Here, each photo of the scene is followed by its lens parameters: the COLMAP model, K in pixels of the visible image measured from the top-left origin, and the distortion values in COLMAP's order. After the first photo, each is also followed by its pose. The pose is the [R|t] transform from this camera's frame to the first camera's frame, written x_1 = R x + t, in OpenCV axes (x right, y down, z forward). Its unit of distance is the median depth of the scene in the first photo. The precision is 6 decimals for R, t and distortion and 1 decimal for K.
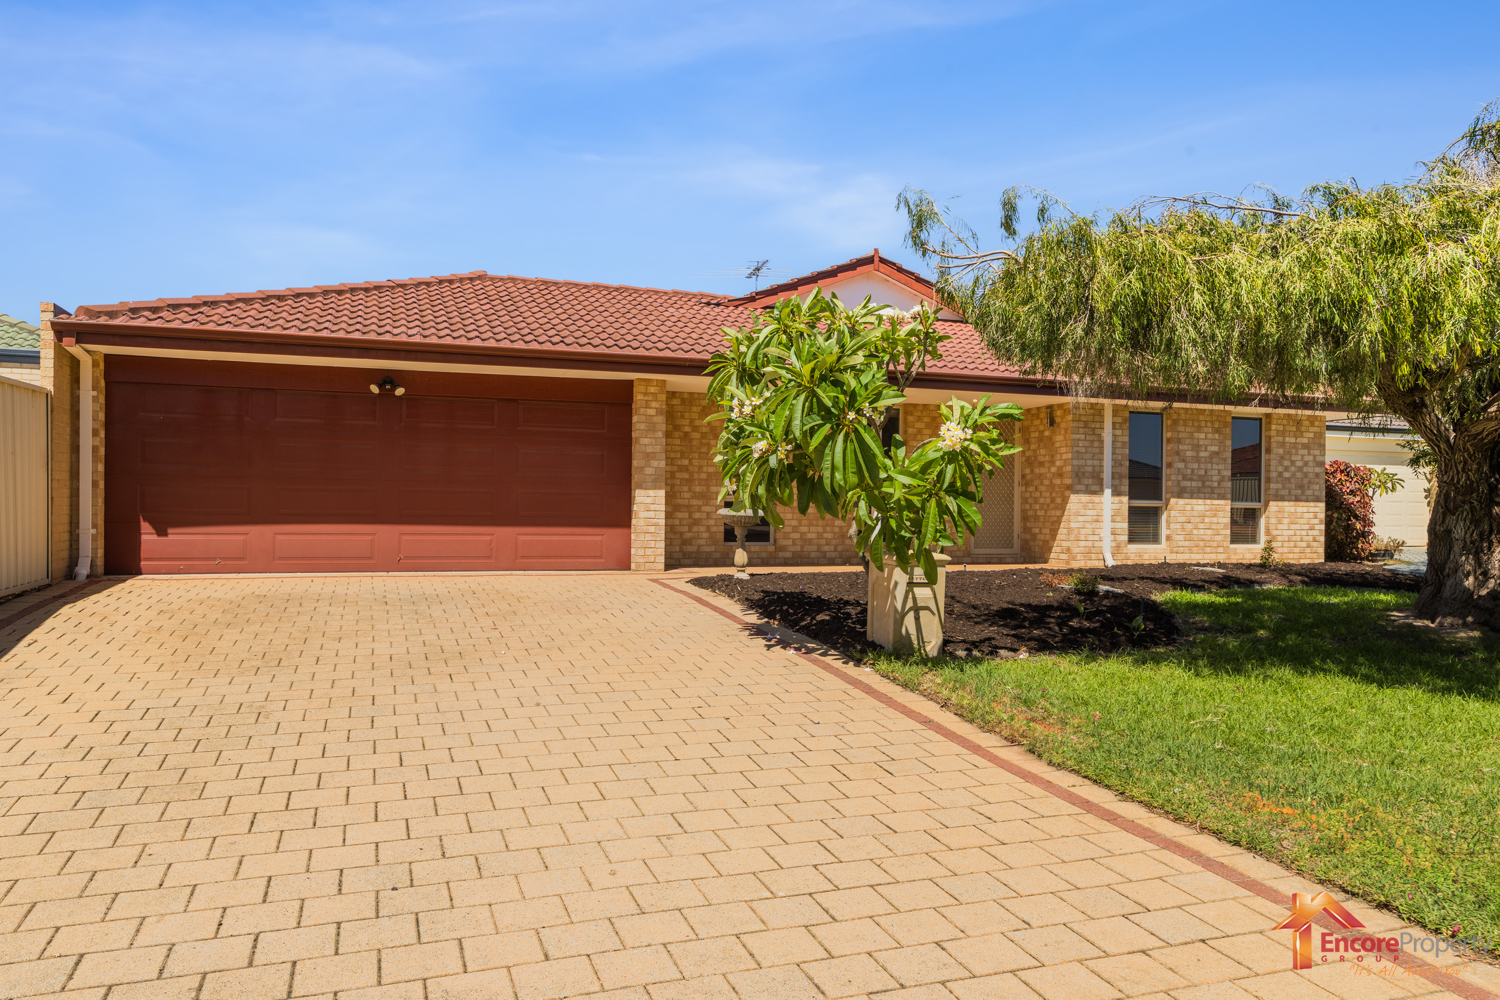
lens RADIAL K [[1030.9, 0, 755.8], [0, 1030.9, 489.4], [0, 0, 1]] dist [-0.006195, -0.002062]
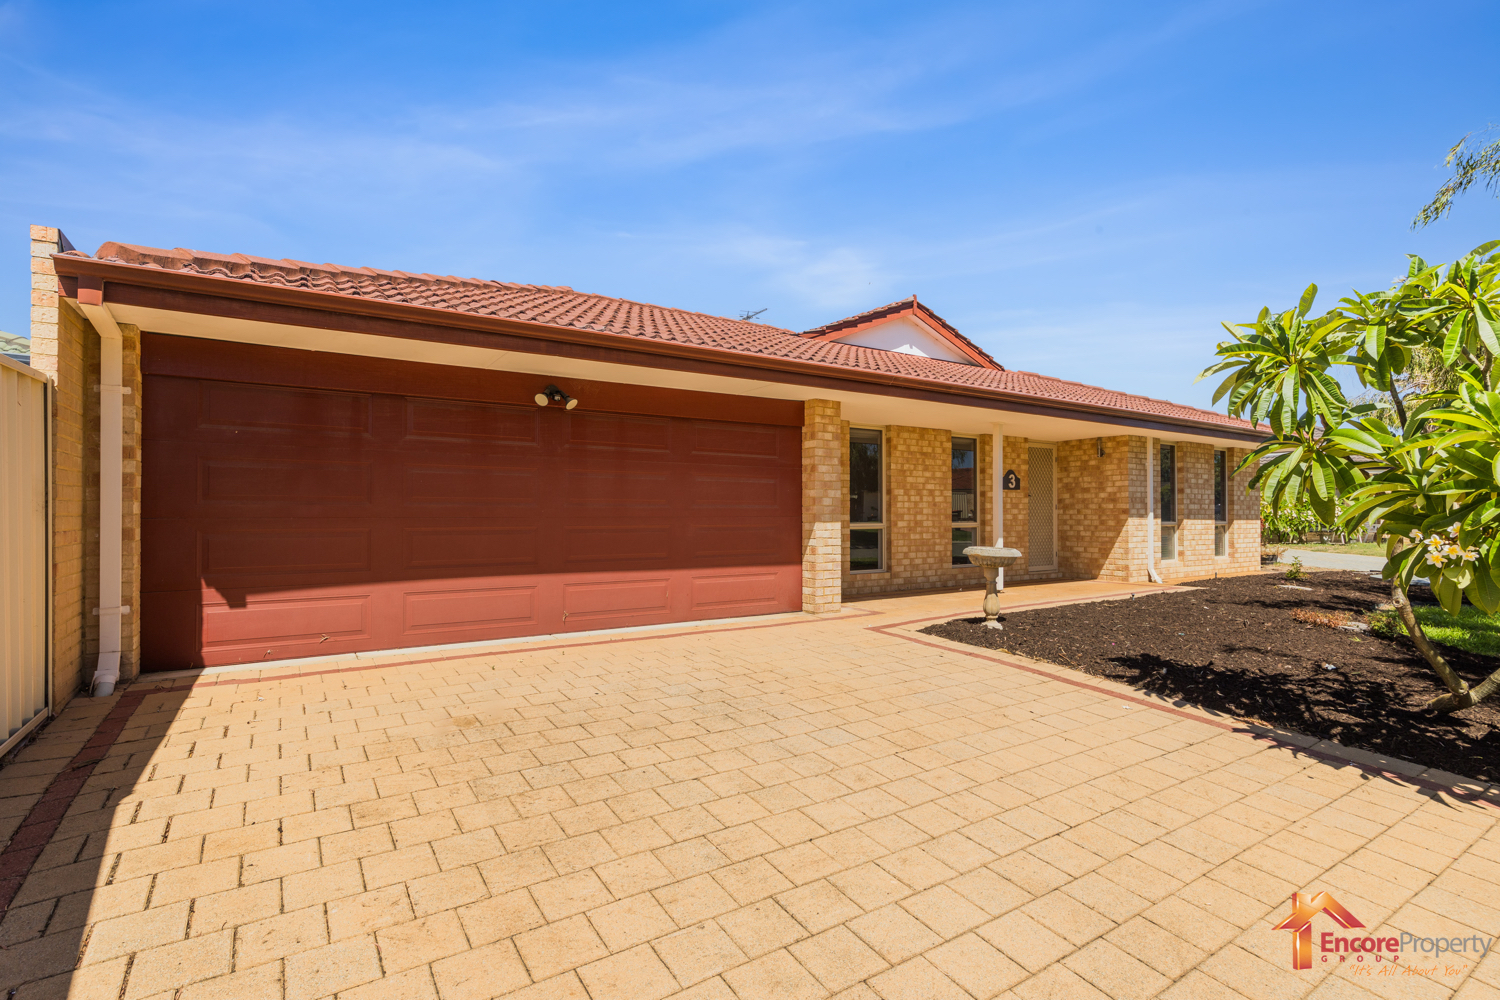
lens RADIAL K [[702.6, 0, 749.1], [0, 702.6, 493.0], [0, 0, 1]] dist [-0.003073, -0.000522]
pose [[0.973314, -0.003213, 0.229455, -0.280082], [0.005088, 0.999958, -0.007581, -0.019119], [-0.229421, 0.008546, 0.973290, 0.373830]]
